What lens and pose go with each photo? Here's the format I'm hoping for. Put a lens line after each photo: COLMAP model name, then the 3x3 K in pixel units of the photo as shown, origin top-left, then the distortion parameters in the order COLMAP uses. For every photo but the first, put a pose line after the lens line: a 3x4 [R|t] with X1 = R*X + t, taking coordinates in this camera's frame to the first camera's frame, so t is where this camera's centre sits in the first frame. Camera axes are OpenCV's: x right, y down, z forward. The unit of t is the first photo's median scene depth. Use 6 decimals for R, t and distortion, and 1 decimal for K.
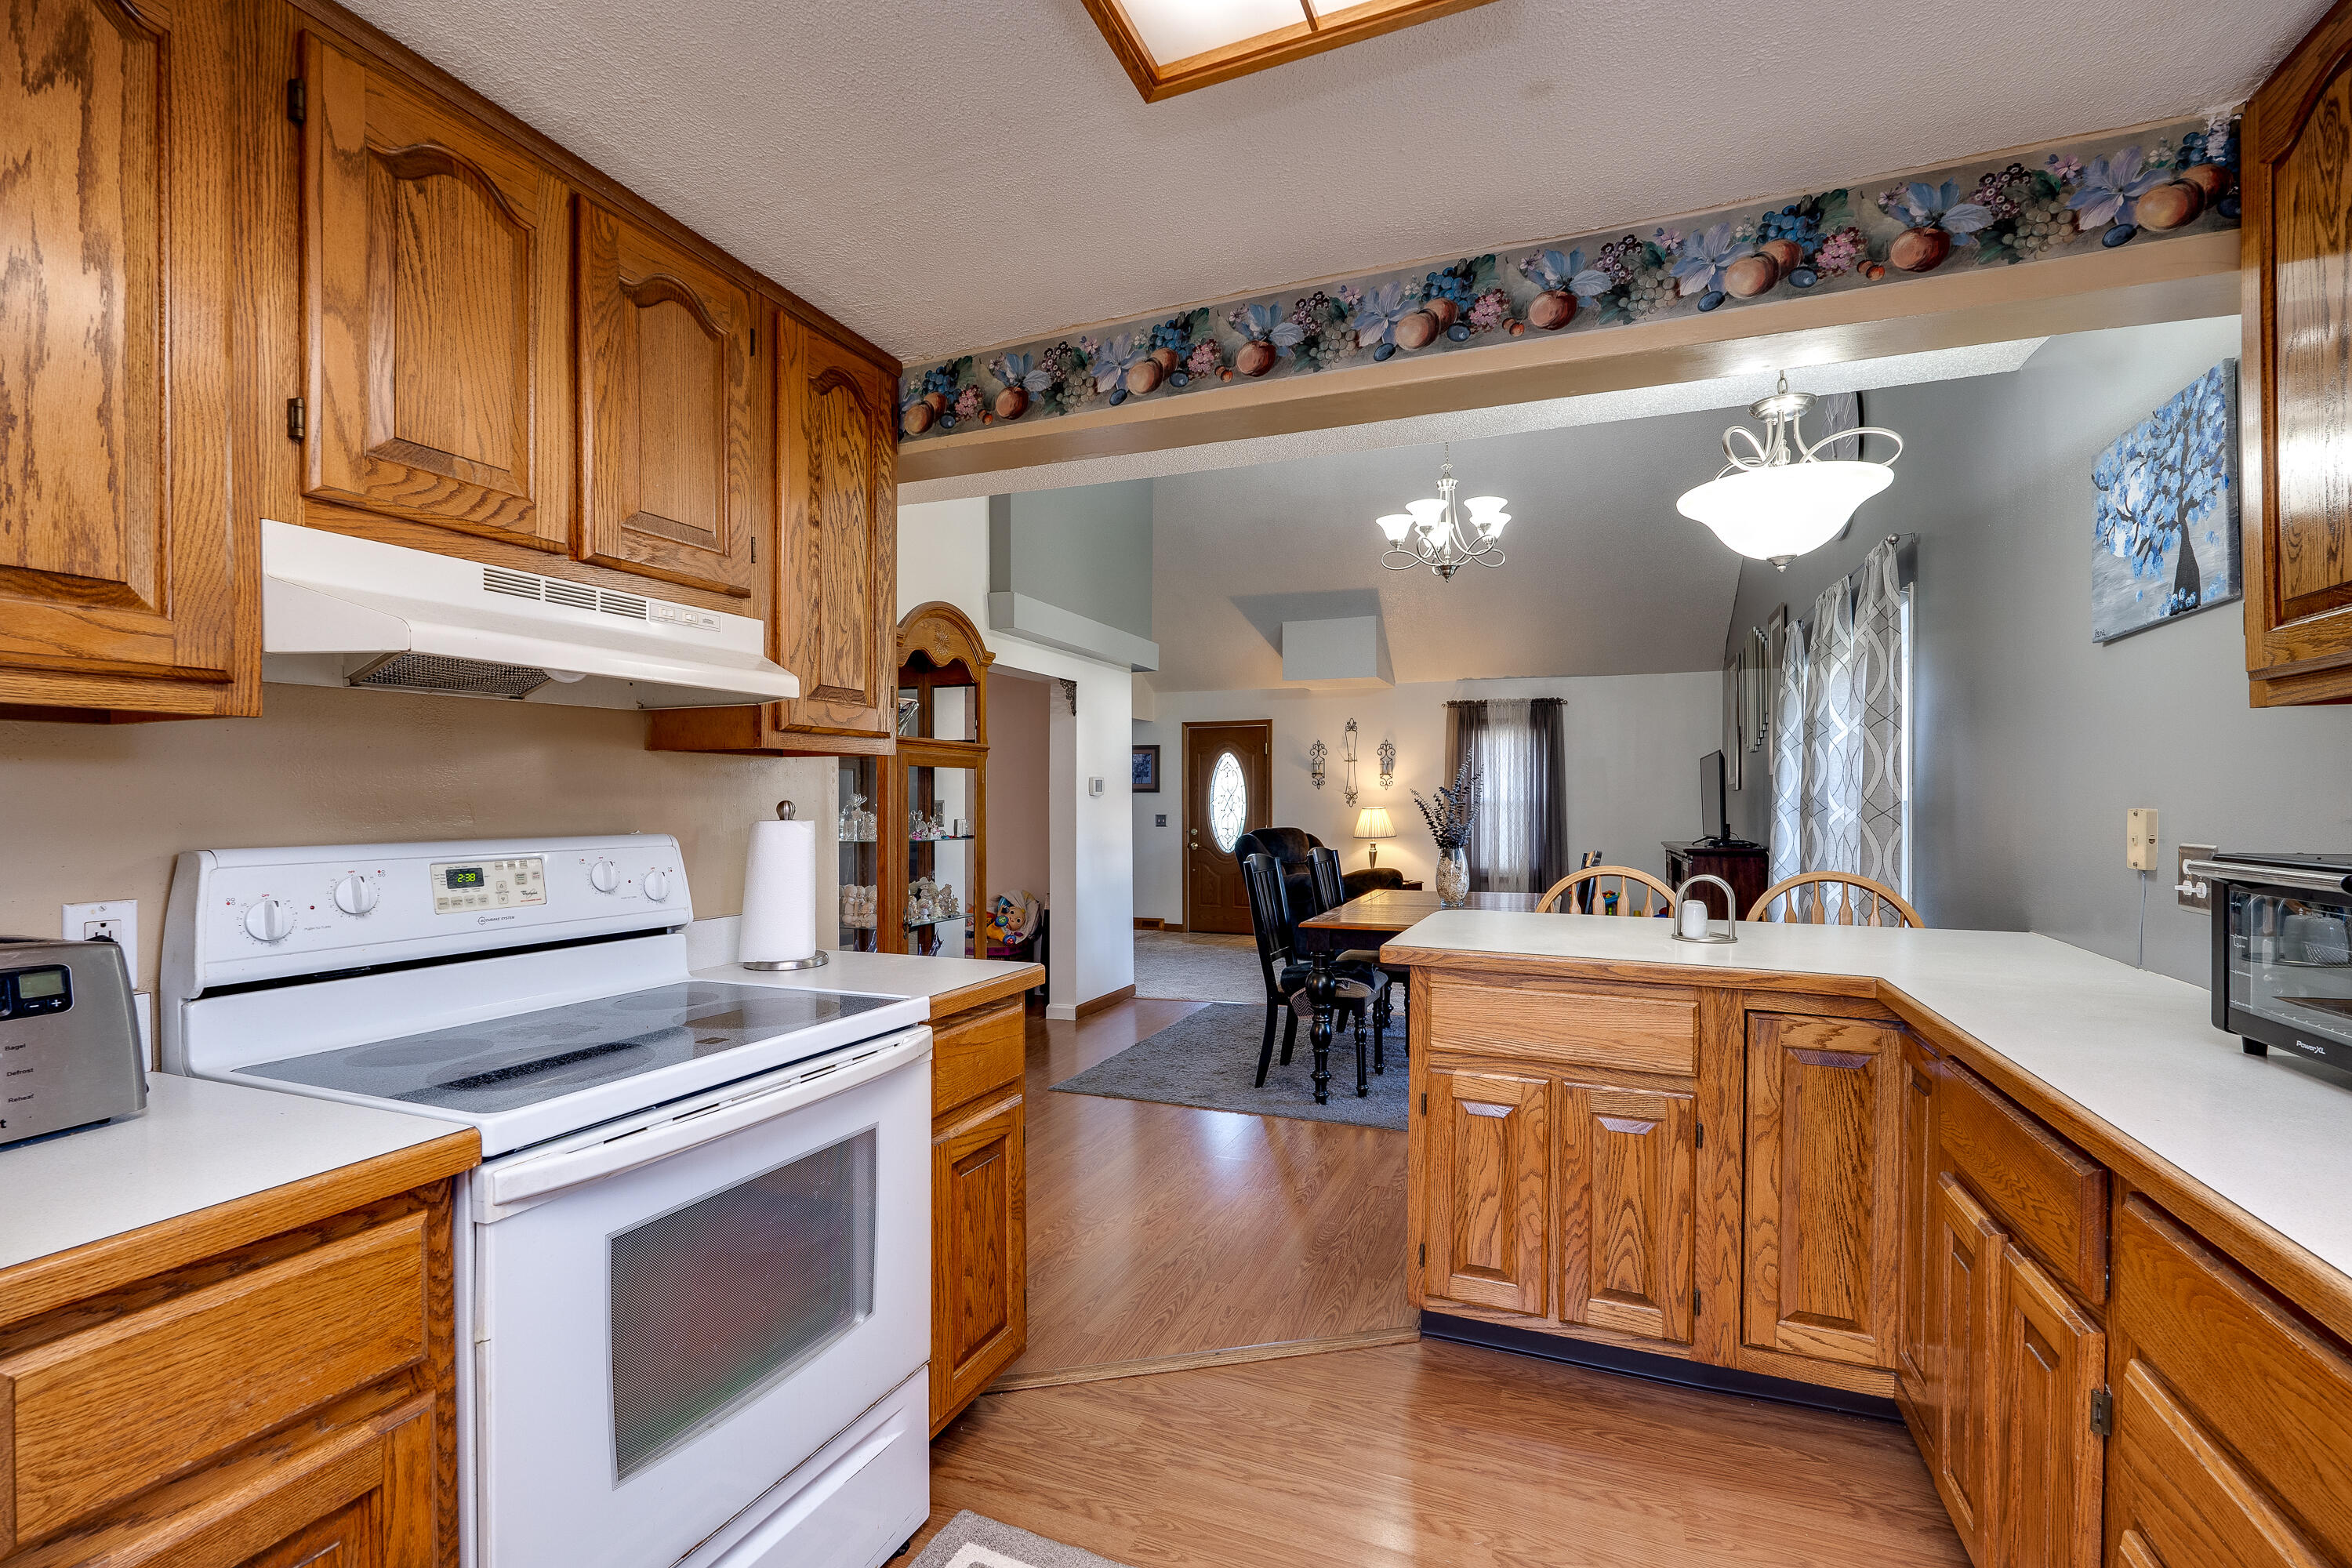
lens RADIAL K [[1051.8, 0, 1184.2], [0, 1051.8, 796.1], [0, 0, 1]] dist [0.002058, 0.000012]
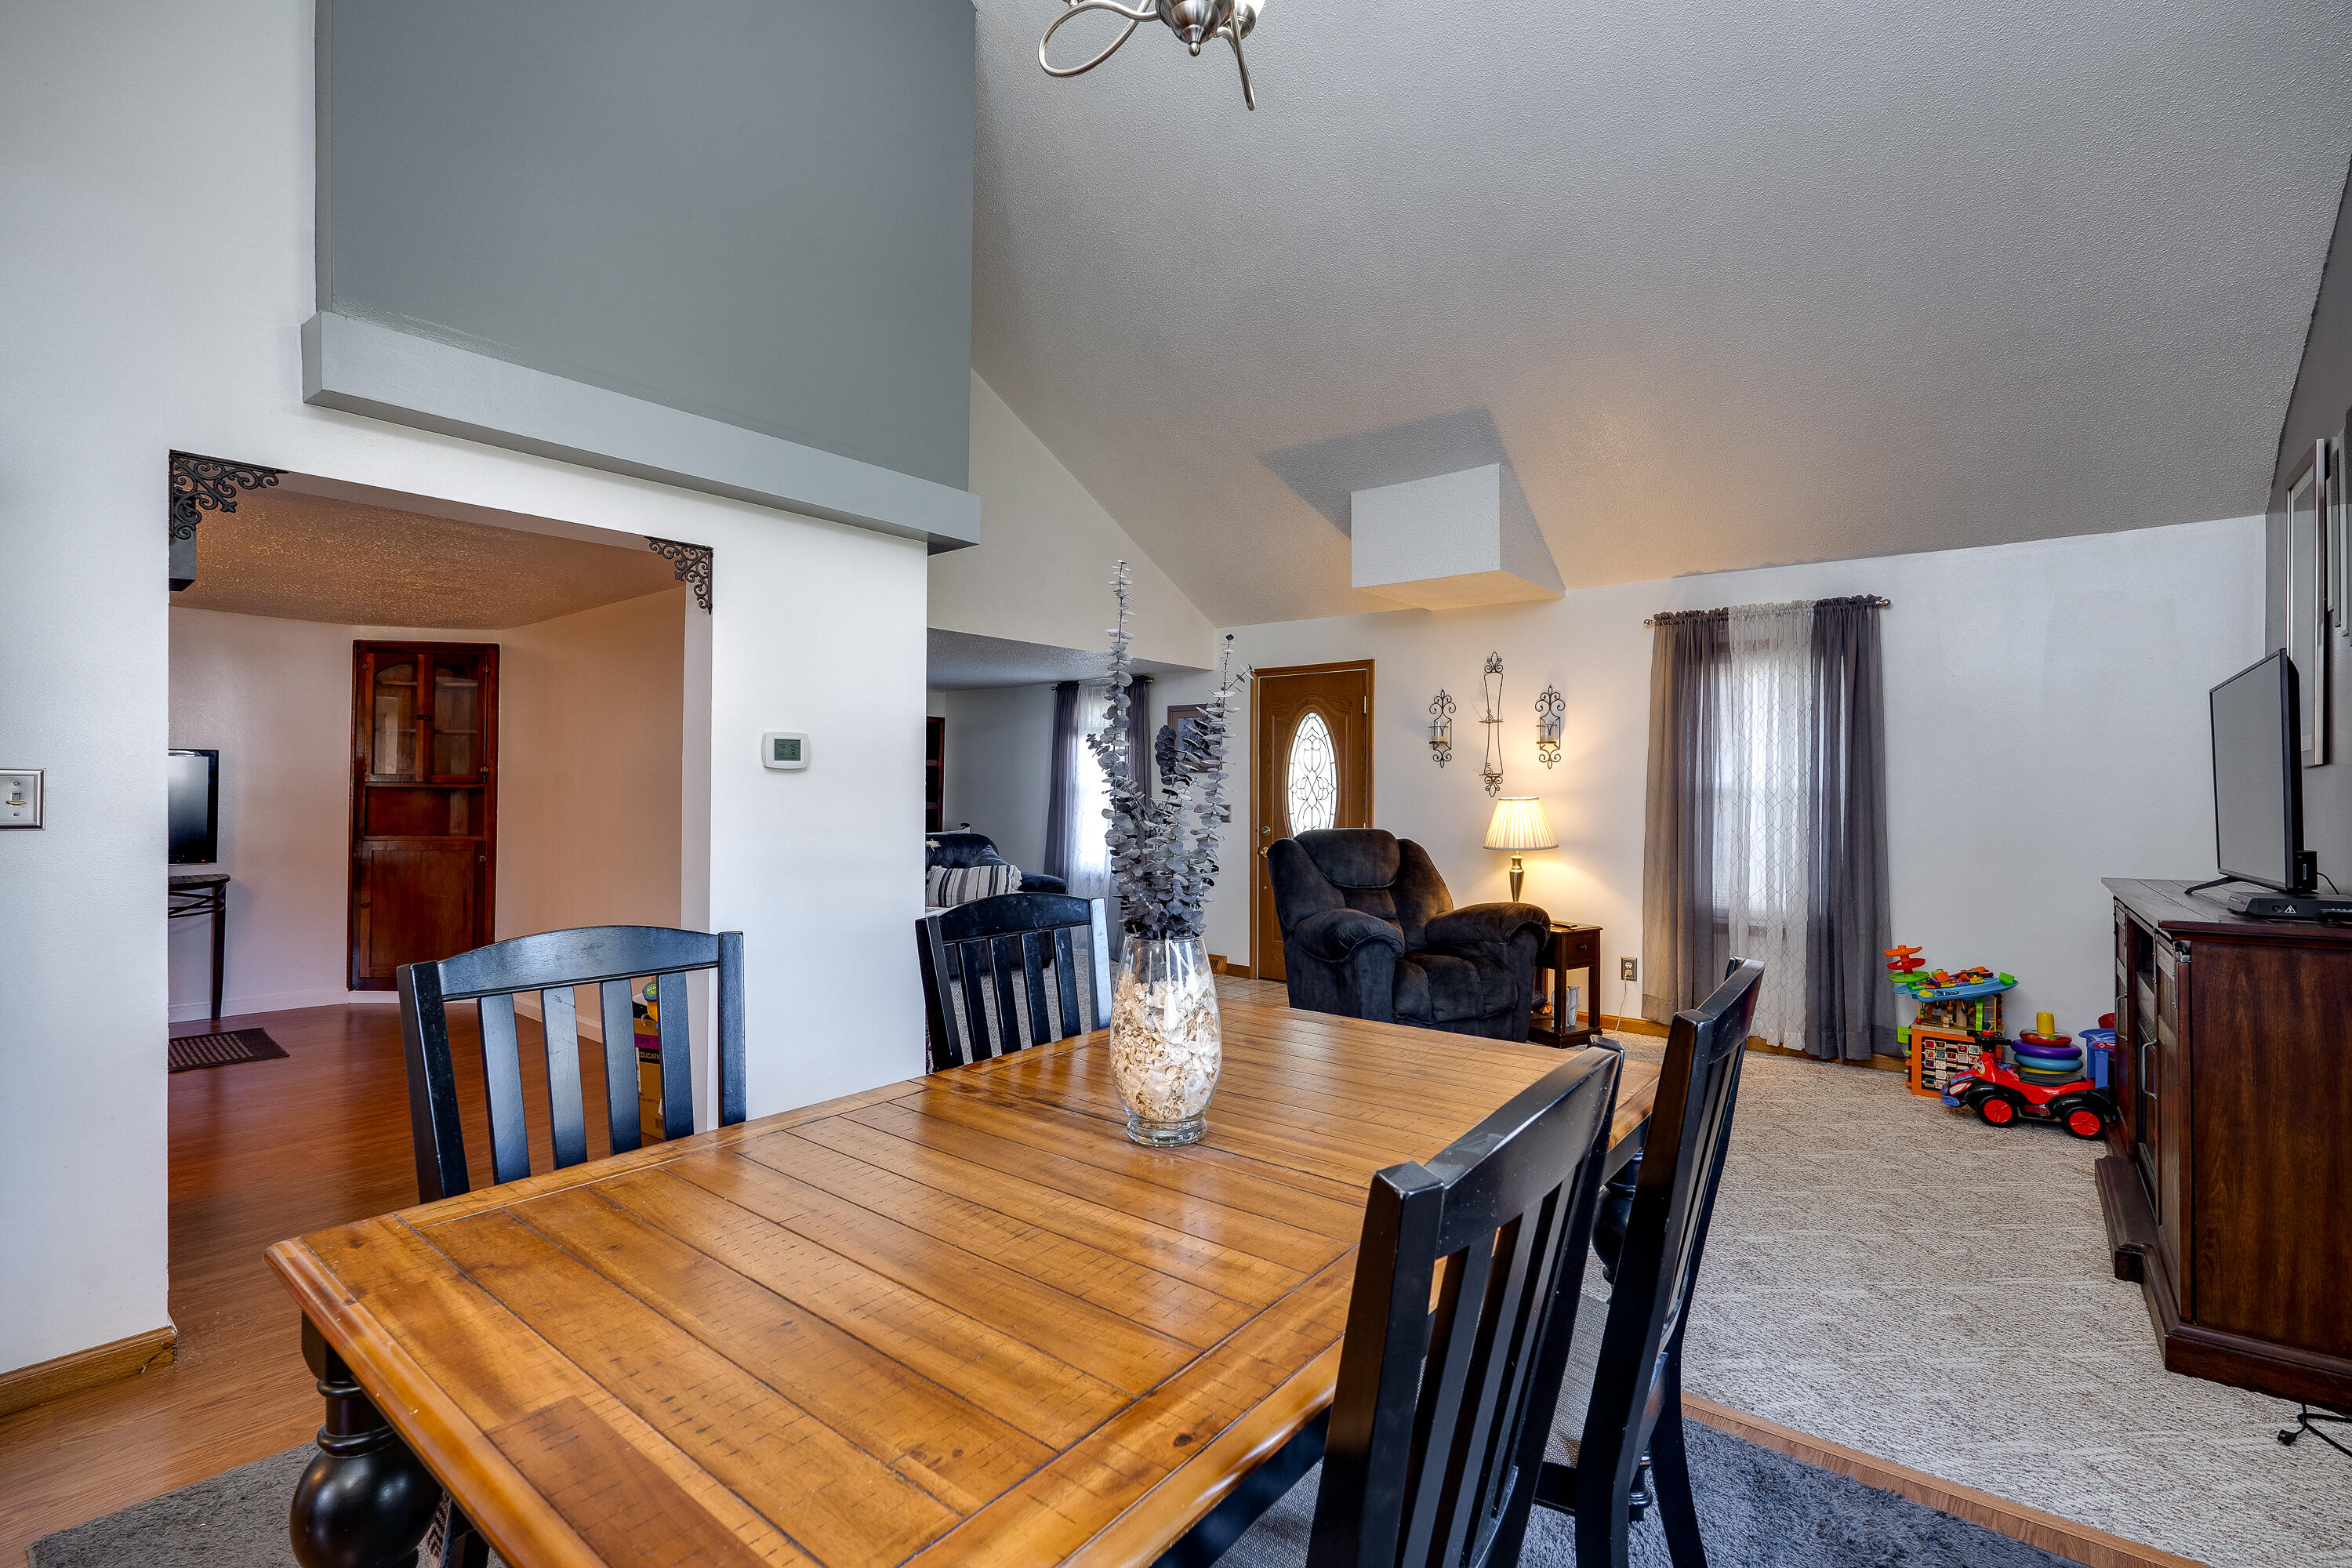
lens RADIAL K [[1051.8, 0, 1176.4], [0, 1051.8, 780.1], [0, 0, 1]] dist [0.002058, 0.000012]
pose [[0.952232, 0.005761, -0.305321, 0.177660], [-0.007048, 0.999970, -0.003115, 0.003668], [0.305294, 0.005118, 0.952244, 0.372681]]
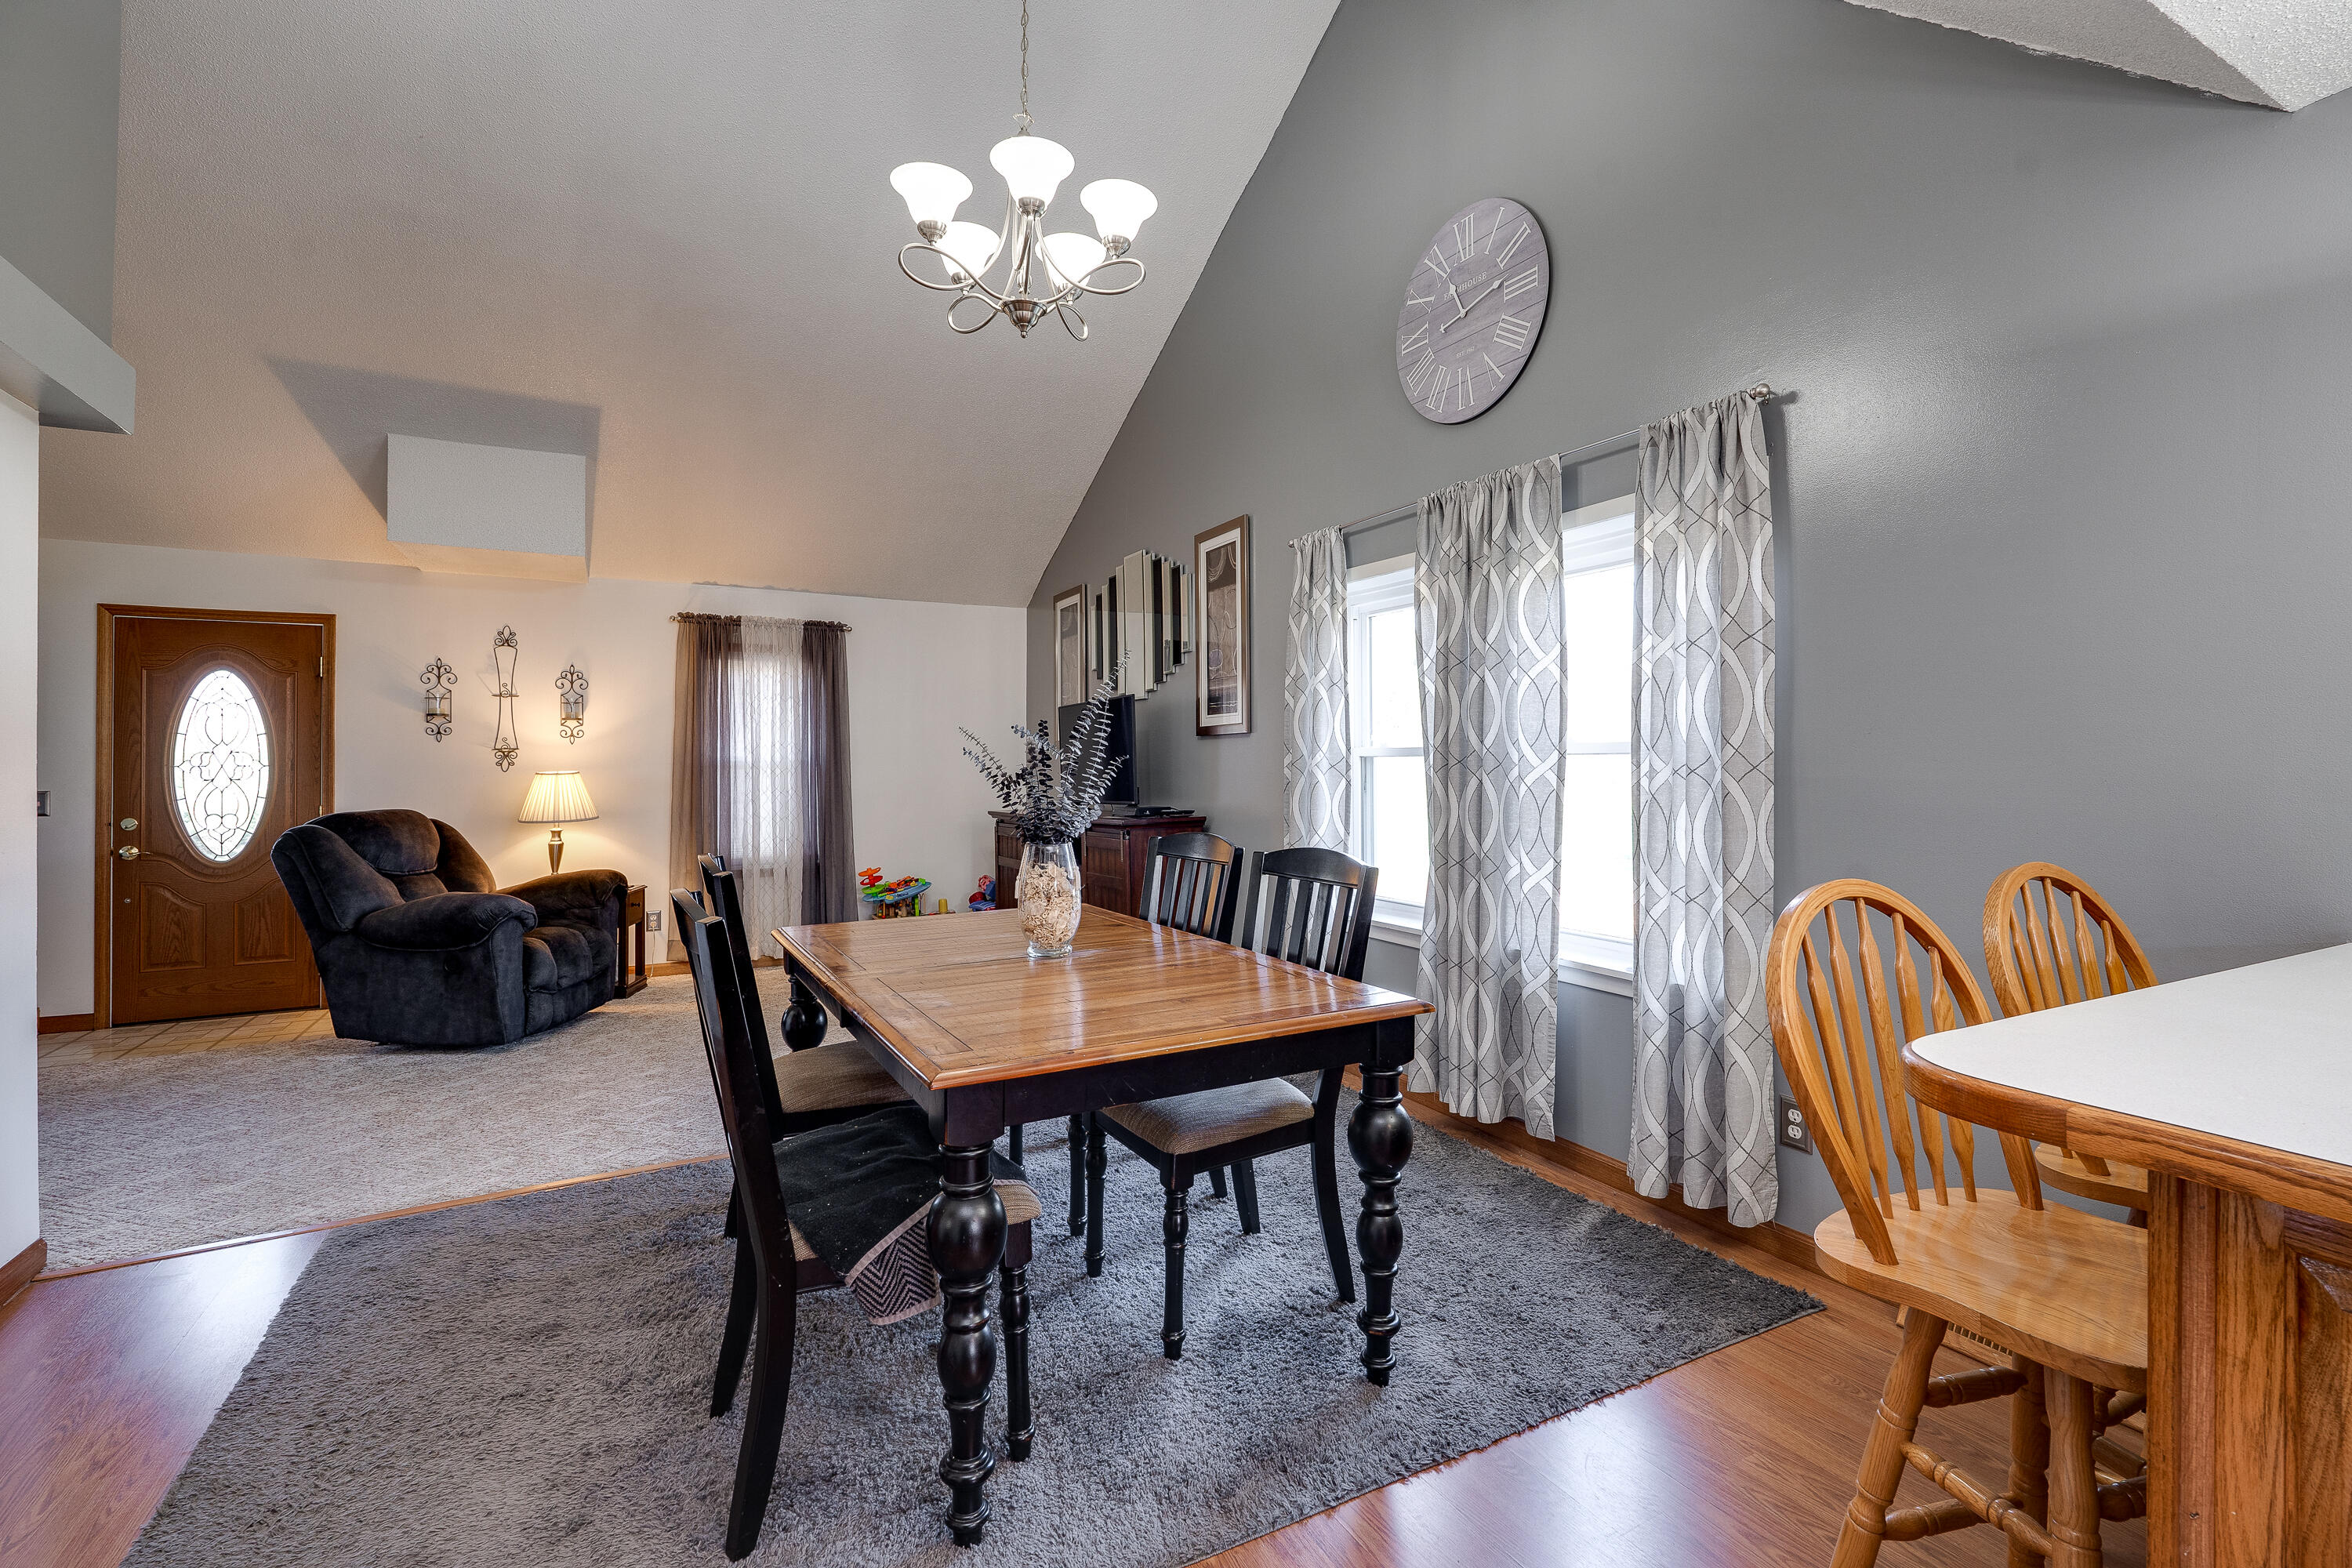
lens RADIAL K [[1051.8, 0, 1178.5], [0, 1051.8, 752.6], [0, 0, 1]] dist [0.002058, 0.000012]
pose [[0.654781, 0.006579, 0.755790, -0.048017], [0.003907, 0.999919, -0.012090, 0.008237], [-0.755809, 0.010869, 0.654702, 0.321595]]
